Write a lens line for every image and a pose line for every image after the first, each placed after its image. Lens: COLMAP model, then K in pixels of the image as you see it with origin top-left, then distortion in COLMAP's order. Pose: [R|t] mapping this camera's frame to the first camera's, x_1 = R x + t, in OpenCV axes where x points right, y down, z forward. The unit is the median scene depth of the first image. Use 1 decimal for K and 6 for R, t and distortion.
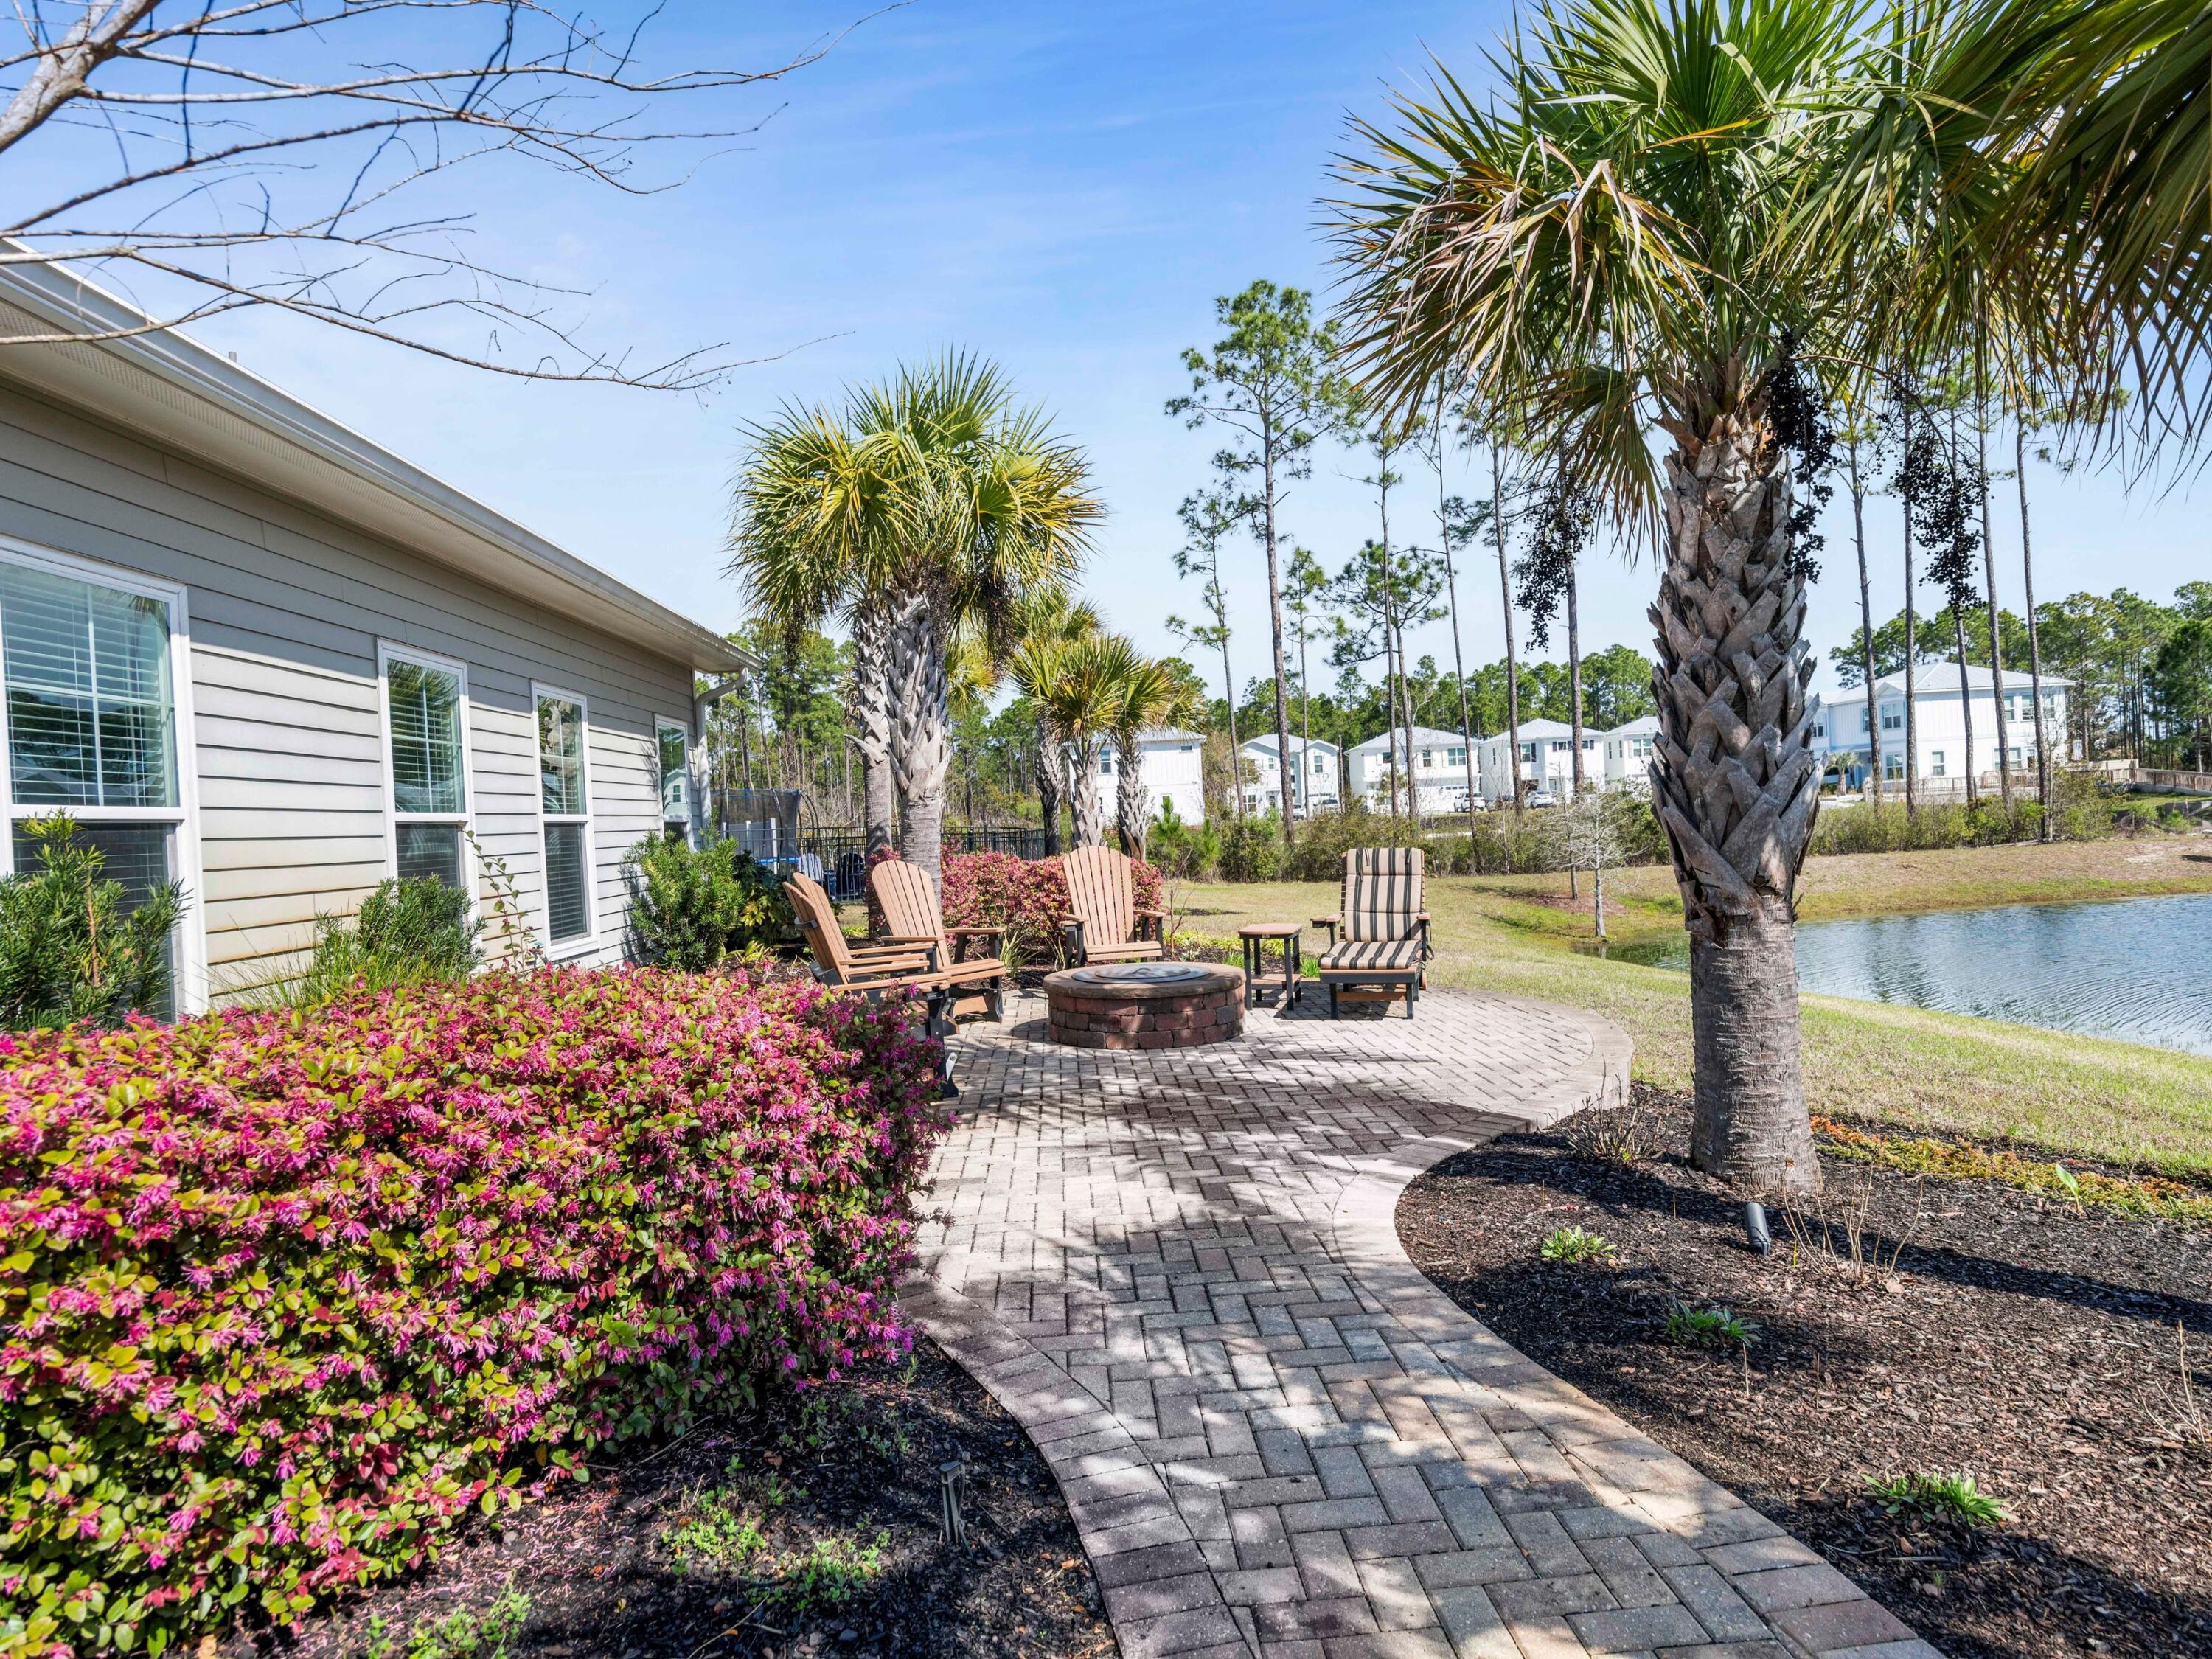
lens RADIAL K [[1211.5, 0, 1110.1], [0, 1211.5, 831.1], [0, 0, 1]] dist [0.003682, 0.000310]
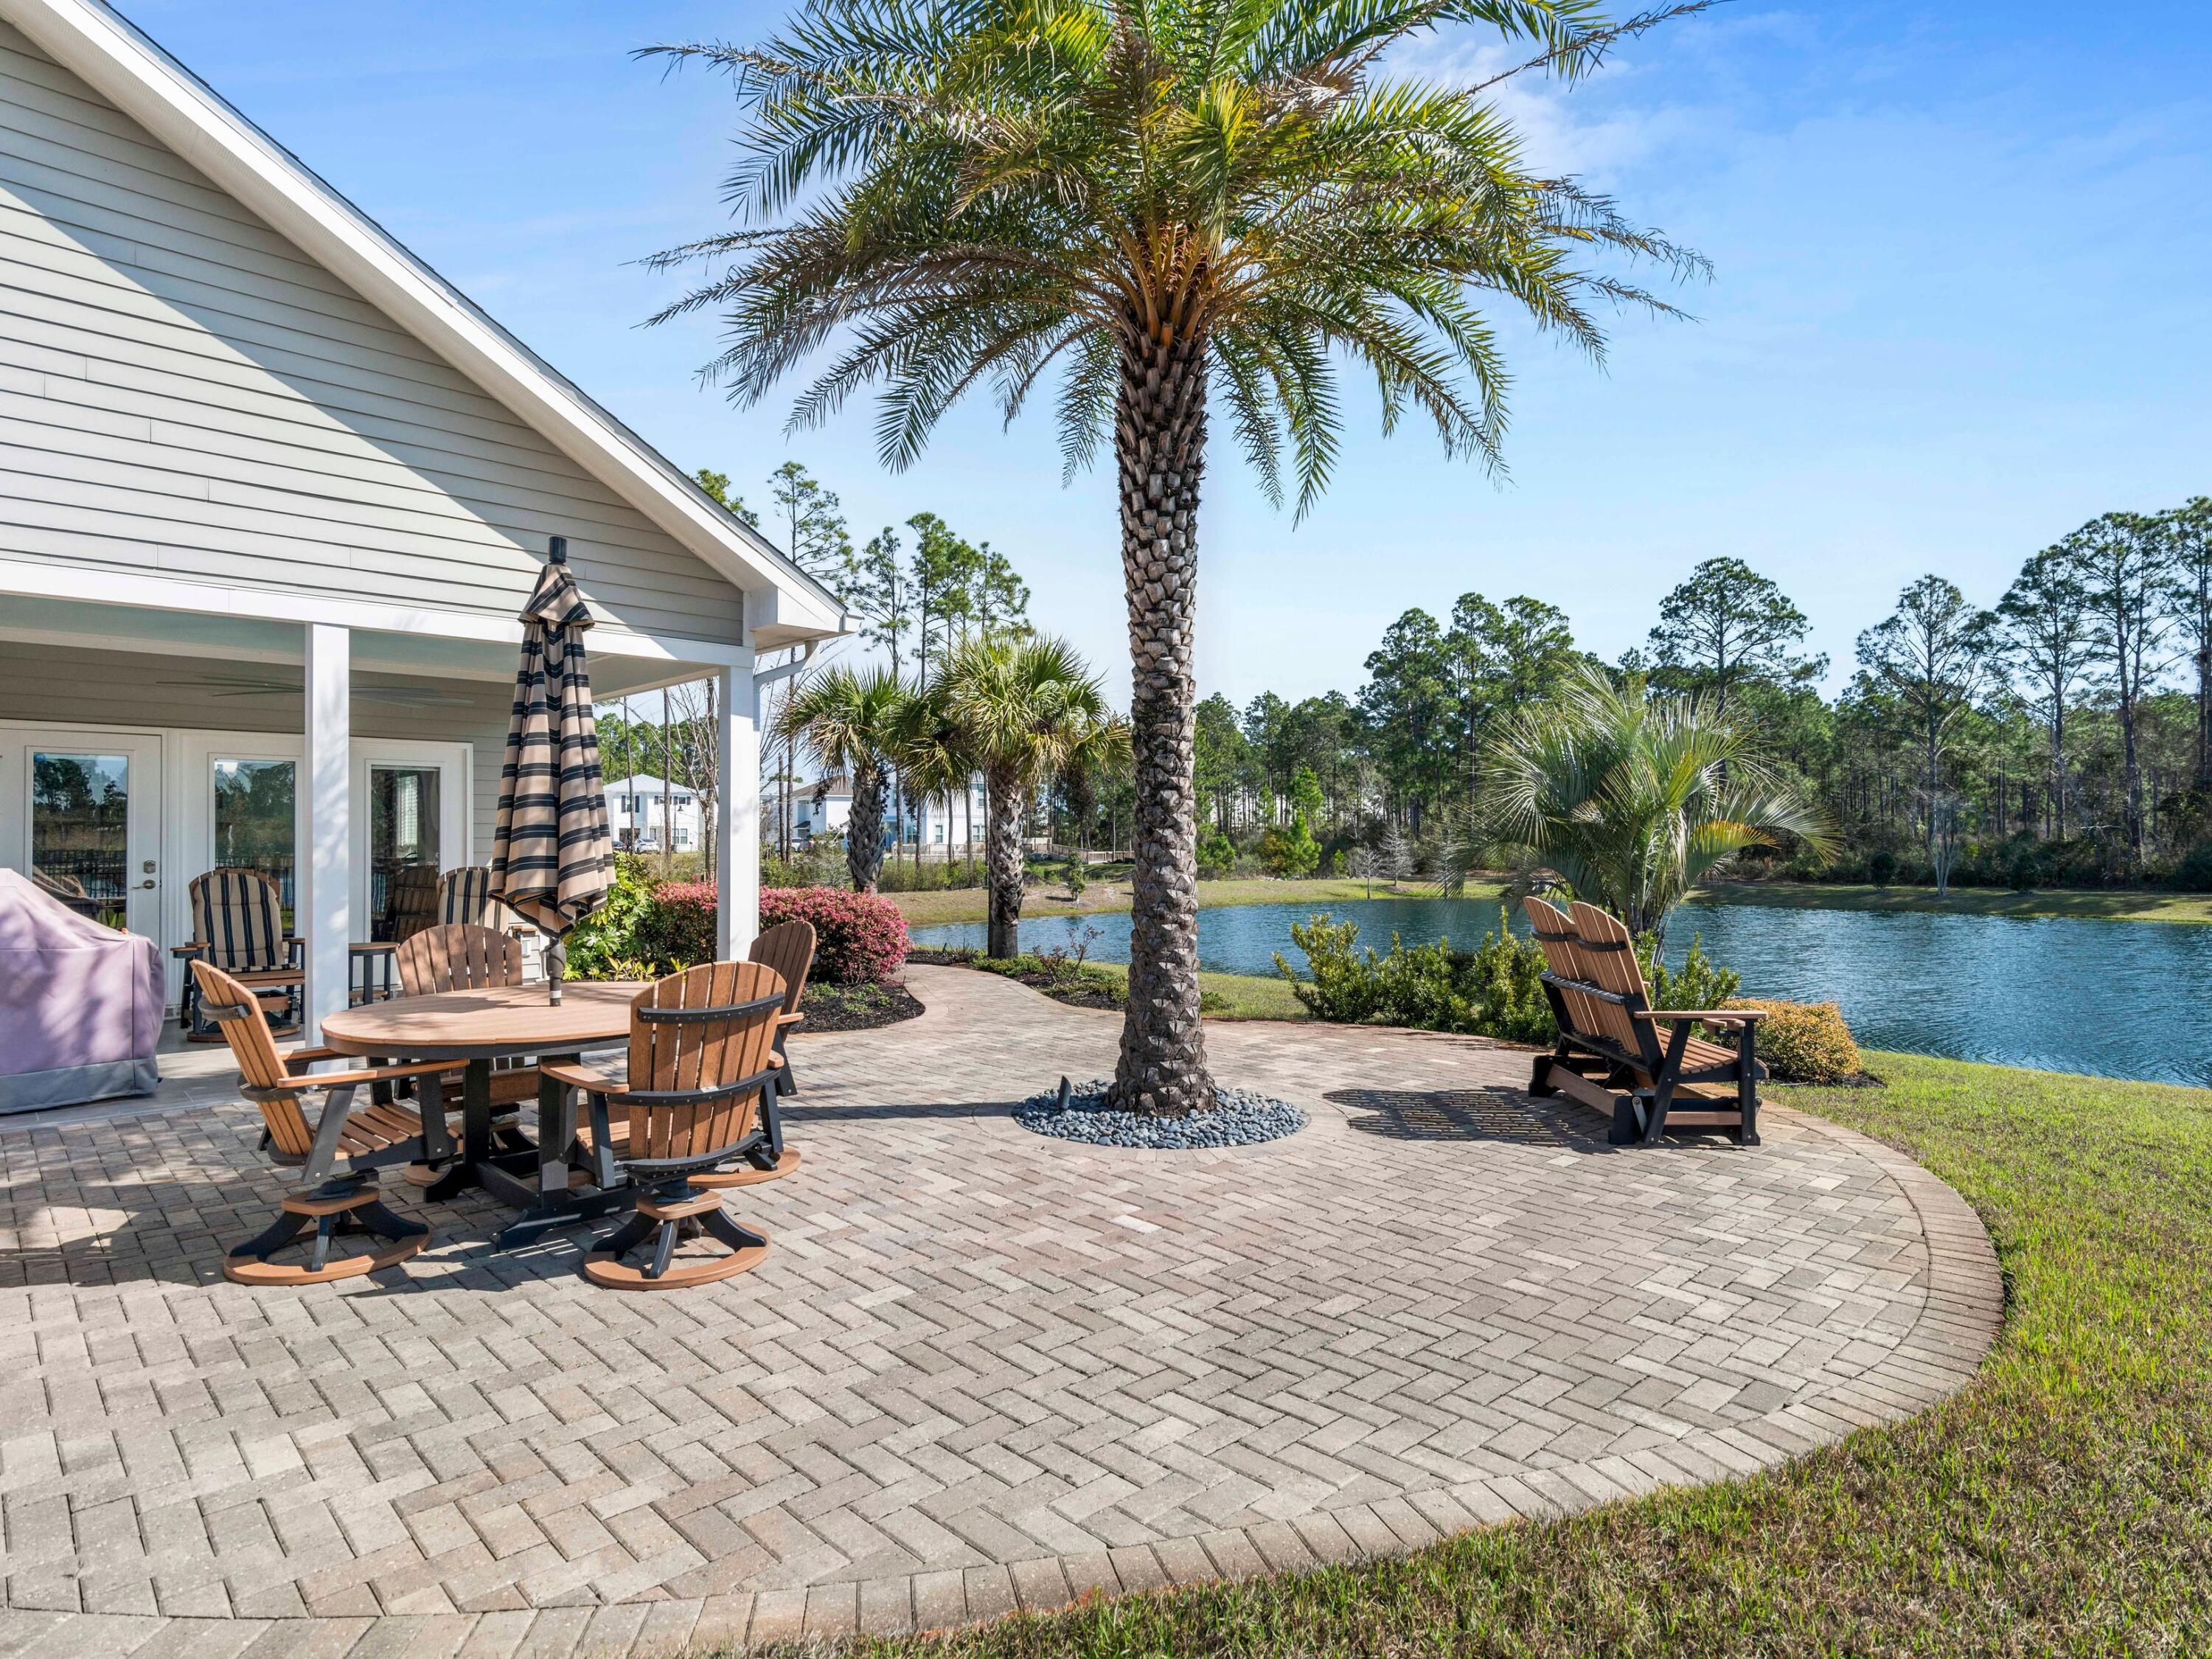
lens RADIAL K [[1211.5, 0, 1110.1], [0, 1211.5, 831.1], [0, 0, 1]] dist [0.003682, 0.000310]
pose [[0.741499, 0.050097, 0.669081, -0.160606], [-0.024018, 0.998551, -0.048148, 0.005858], [-0.670524, 0.019632, 0.741628, -0.257972]]
